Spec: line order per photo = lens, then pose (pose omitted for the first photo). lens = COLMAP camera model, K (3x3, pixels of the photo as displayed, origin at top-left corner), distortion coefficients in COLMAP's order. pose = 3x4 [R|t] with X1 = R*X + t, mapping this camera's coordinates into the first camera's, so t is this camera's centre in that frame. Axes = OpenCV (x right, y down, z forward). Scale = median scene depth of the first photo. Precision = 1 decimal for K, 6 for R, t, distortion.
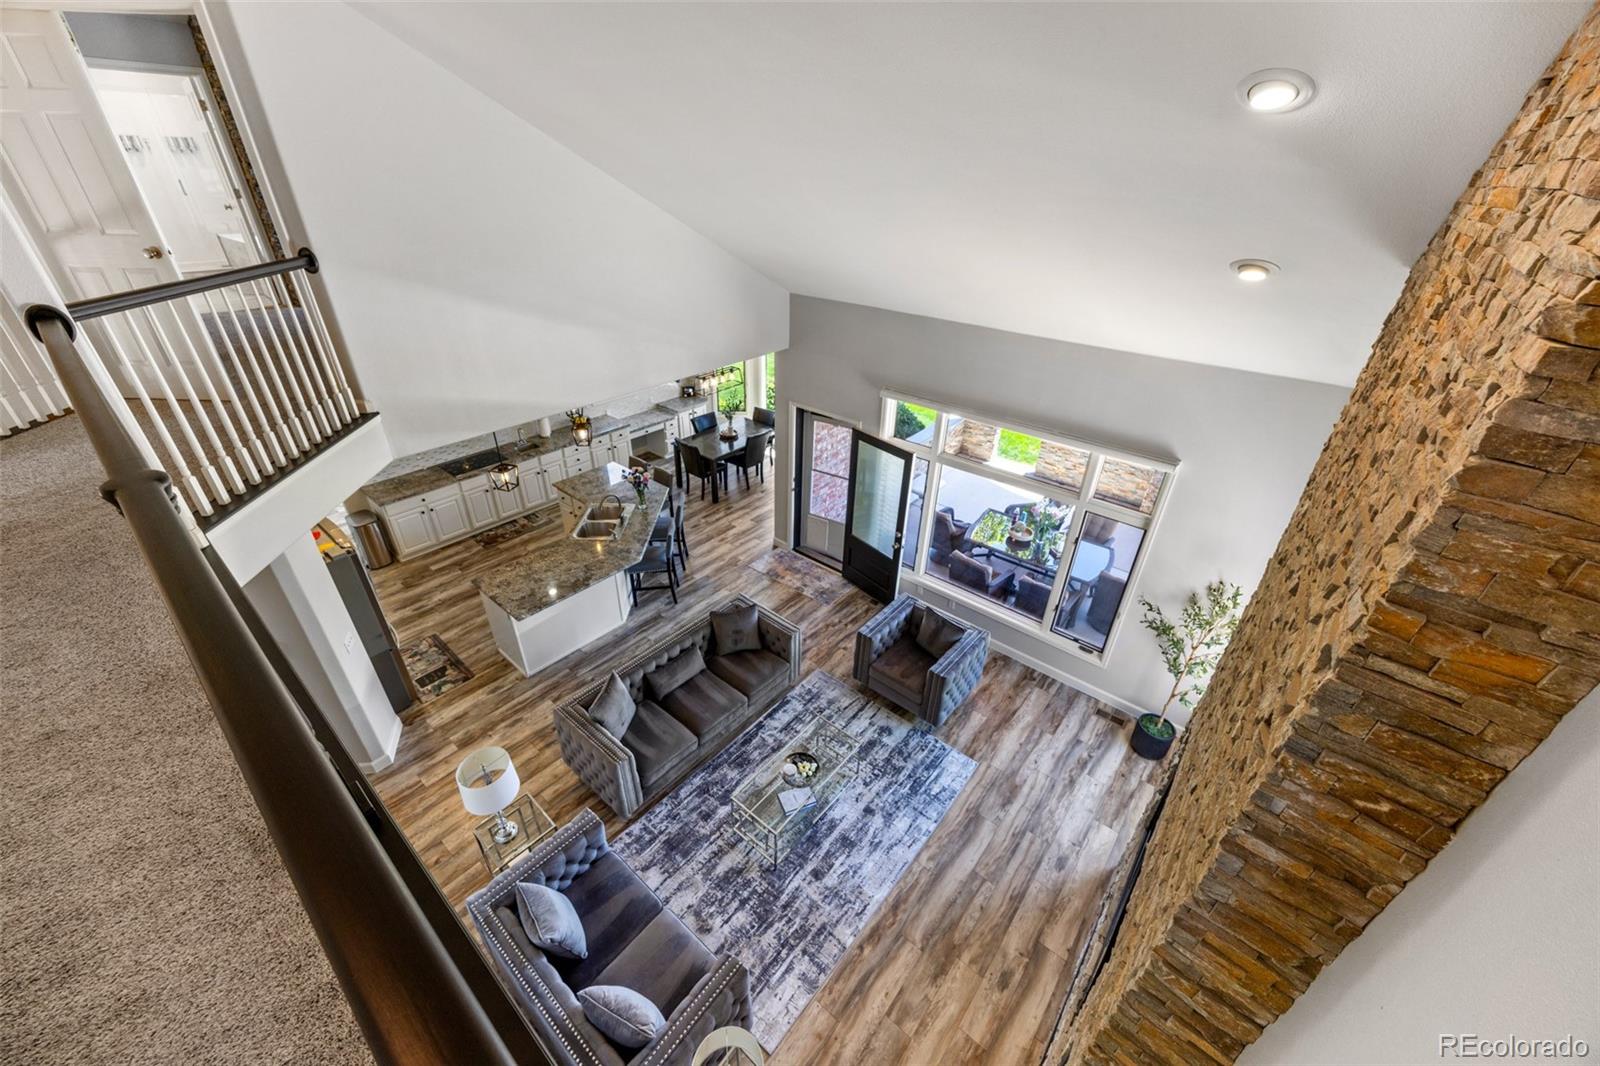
lens RADIAL K [[611.9, 0, 801.7], [0, 611.9, 531.6], [0, 0, 1]] dist [-0.004168, 0.000191]
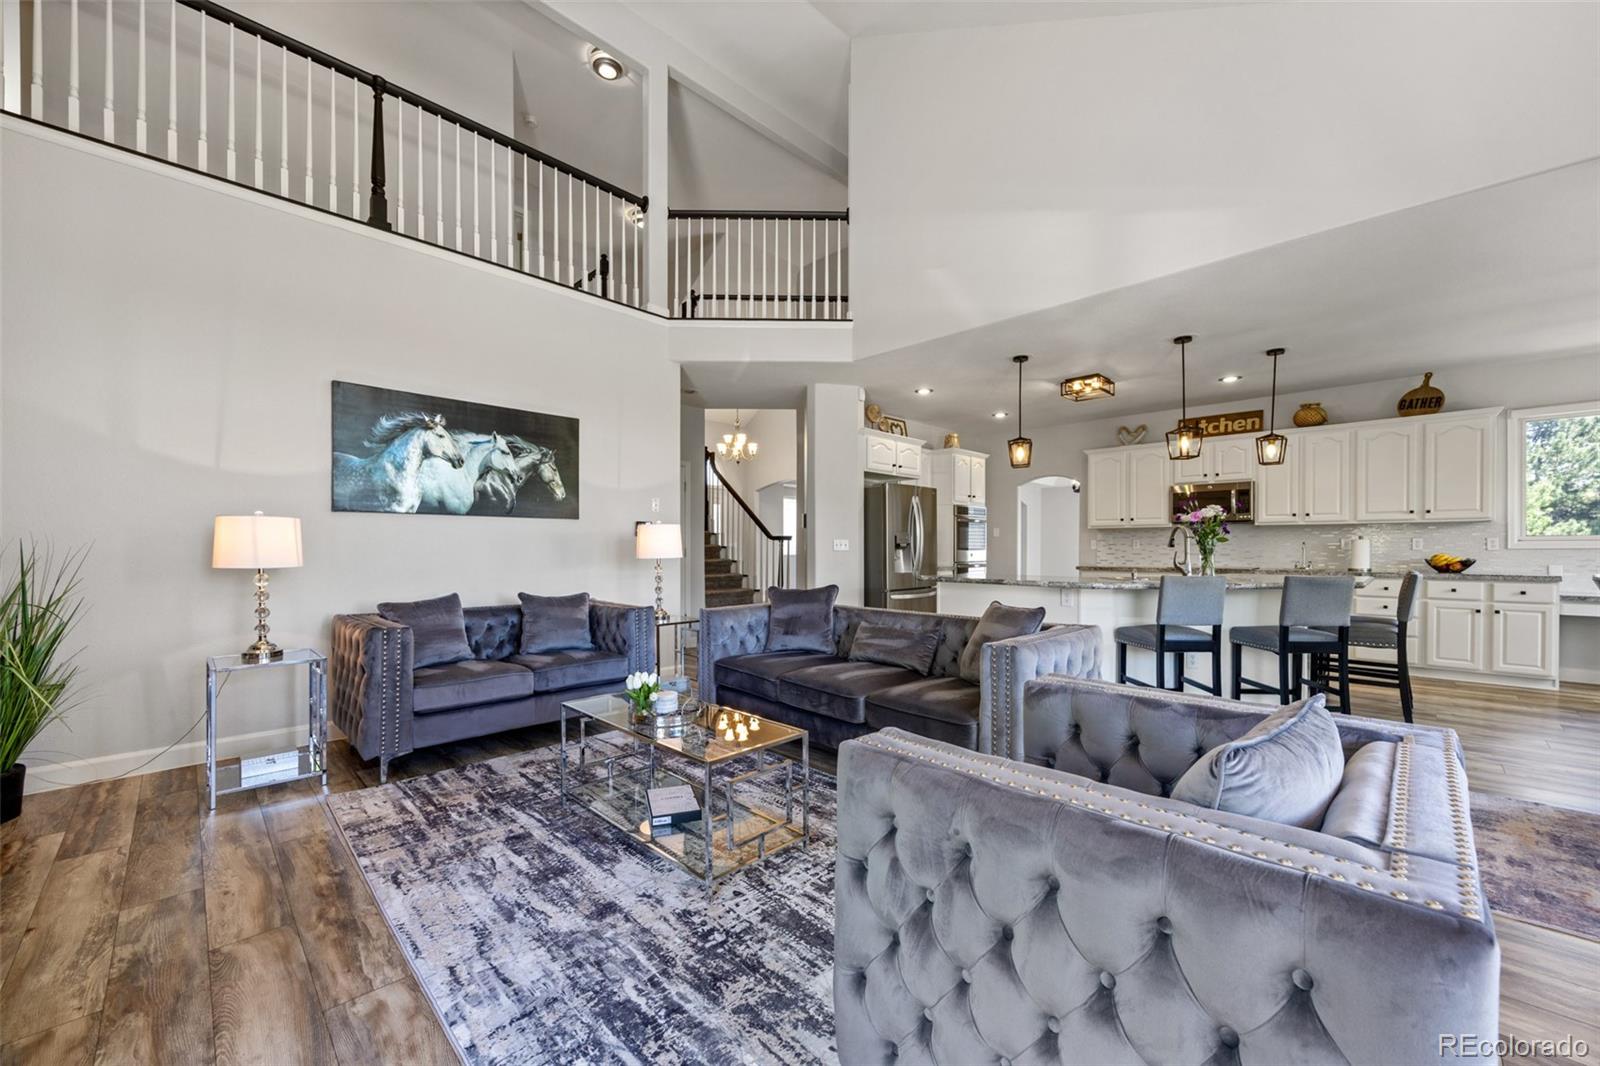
lens RADIAL K [[611.9, 0, 807.0], [0, 611.9, 553.8], [0, 0, 1]] dist [-0.004168, 0.000191]
pose [[-0.078320, -0.011096, -0.996867, 0.466657], [-0.509329, 0.860033, 0.030443, 0.184485], [0.857001, 0.510117, -0.073009, 0.991477]]
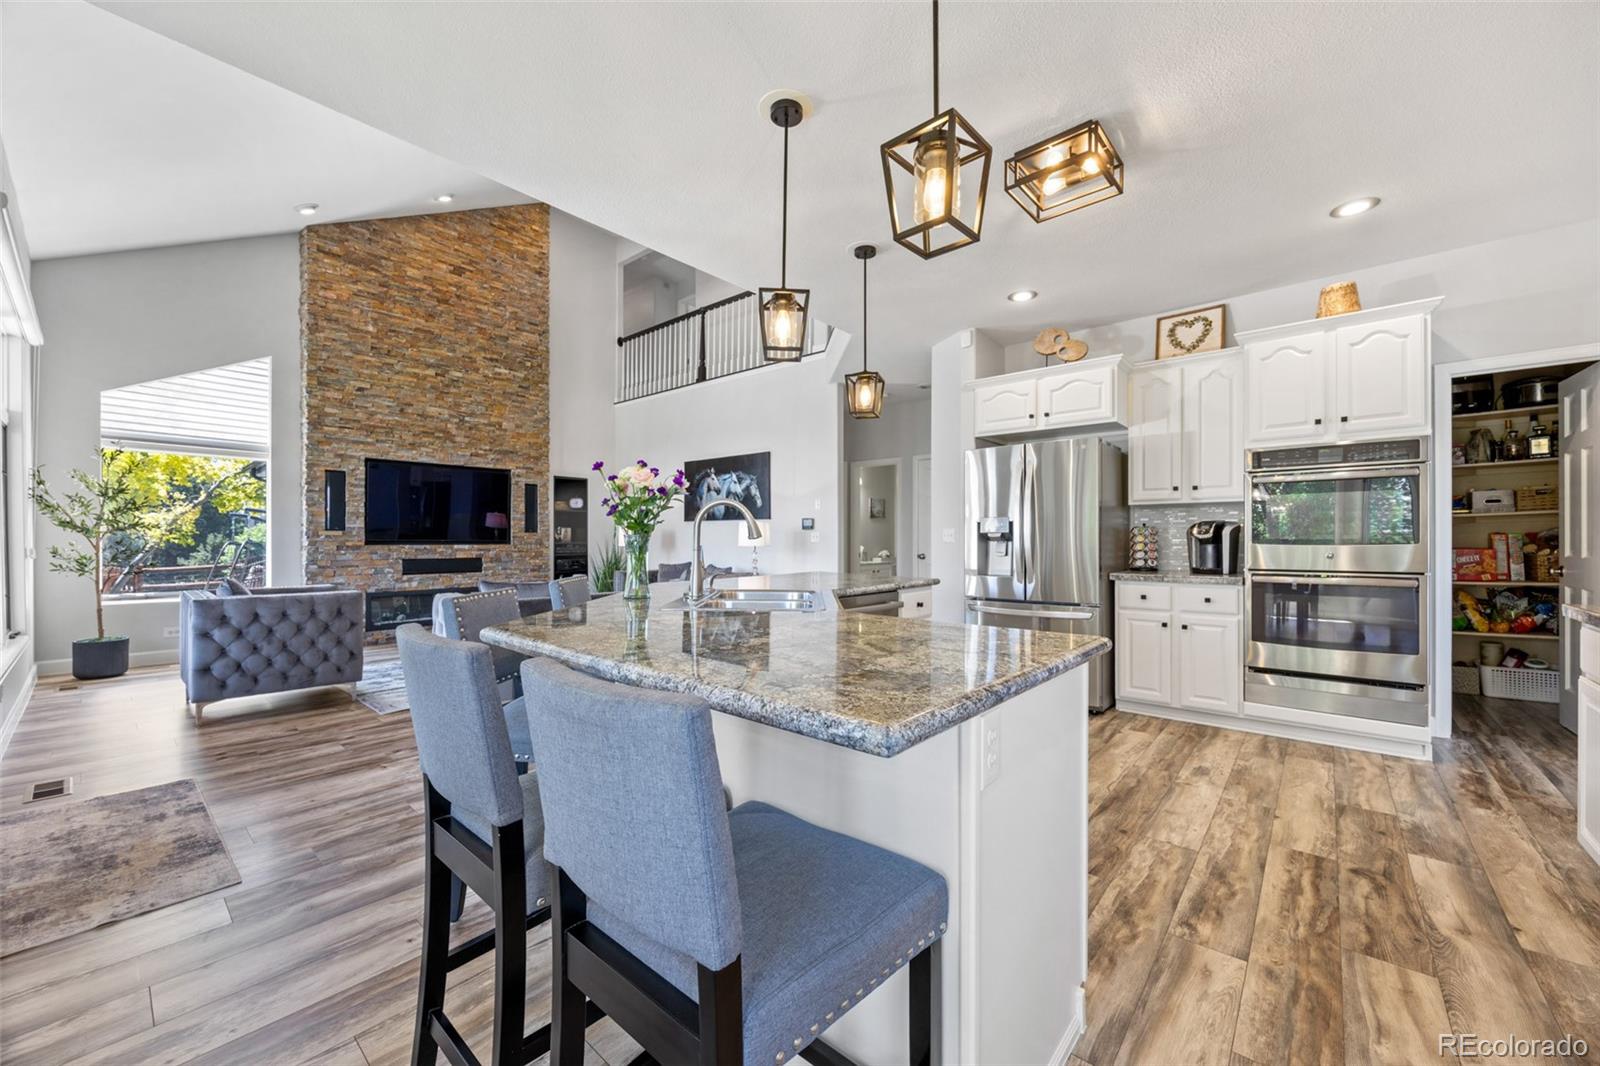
lens RADIAL K [[611.9, 0, 800.8], [0, 611.9, 539.7], [0, 0, 1]] dist [-0.004168, 0.000191]
pose [[-0.999540, -0.023771, 0.018858, -0.494167], [-0.010768, 0.858938, 0.511966, -0.300752], [-0.028368, 0.511527, -0.858799, 1.769180]]
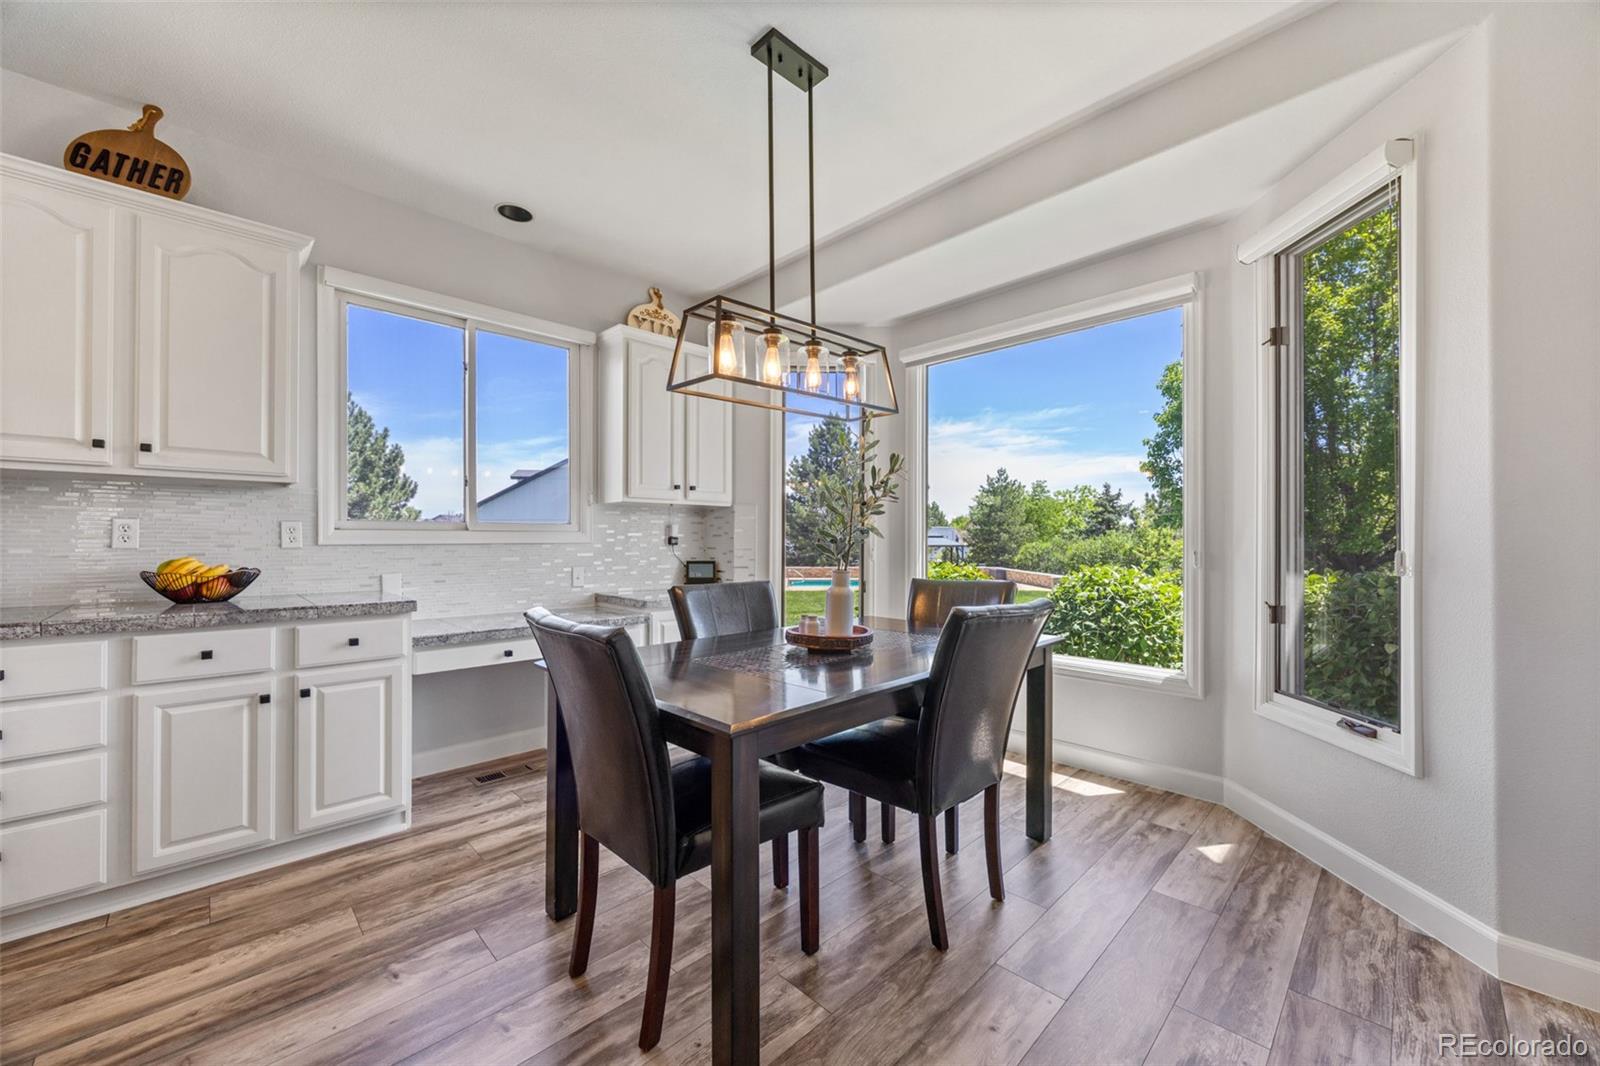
lens RADIAL K [[611.9, 0, 805.0], [0, 611.9, 536.9], [0, 0, 1]] dist [-0.004168, 0.000191]
pose [[0.995788, -0.021583, -0.089104, -0.205226], [-0.027621, 0.856118, -0.516042, -0.150573], [0.087421, 0.516330, 0.851916, 1.528249]]
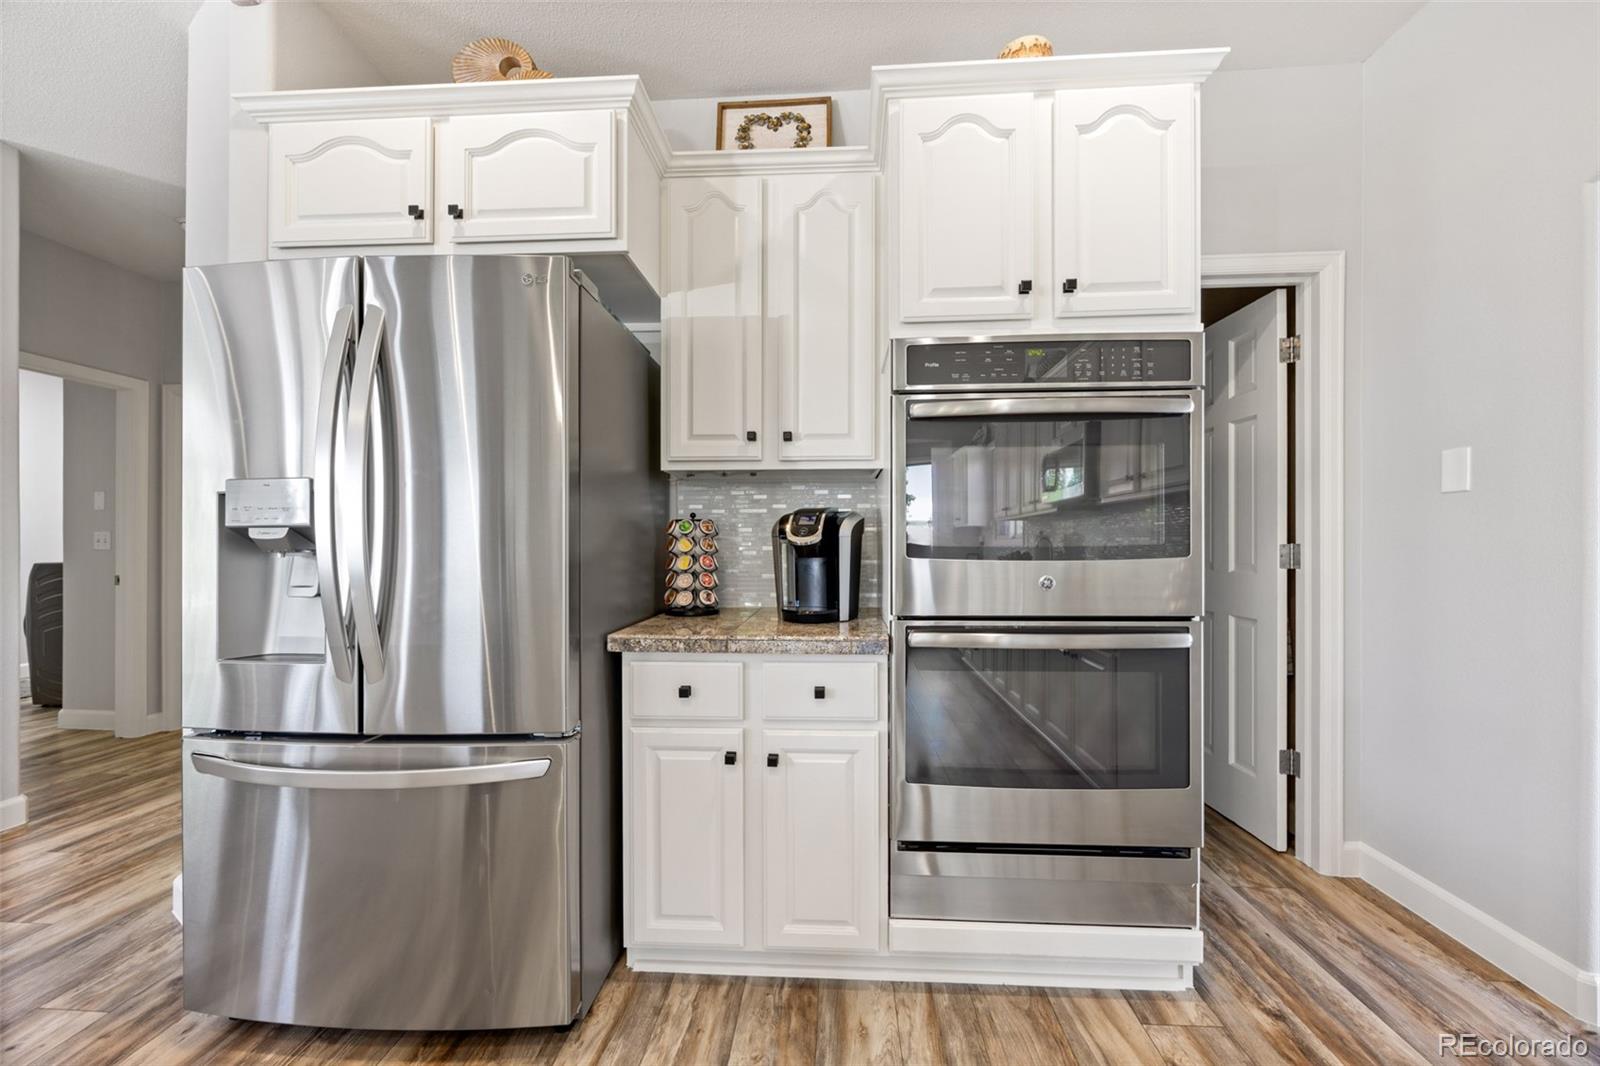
lens RADIAL K [[611.9, 0, 803.1], [0, 611.9, 545.5], [0, 0, 1]] dist [-0.004168, 0.000191]
pose [[-0.805589, -0.024050, -0.591987, -0.765779], [-0.319342, 0.859240, 0.399660, -0.064001], [0.499047, 0.511008, -0.699874, 1.357162]]
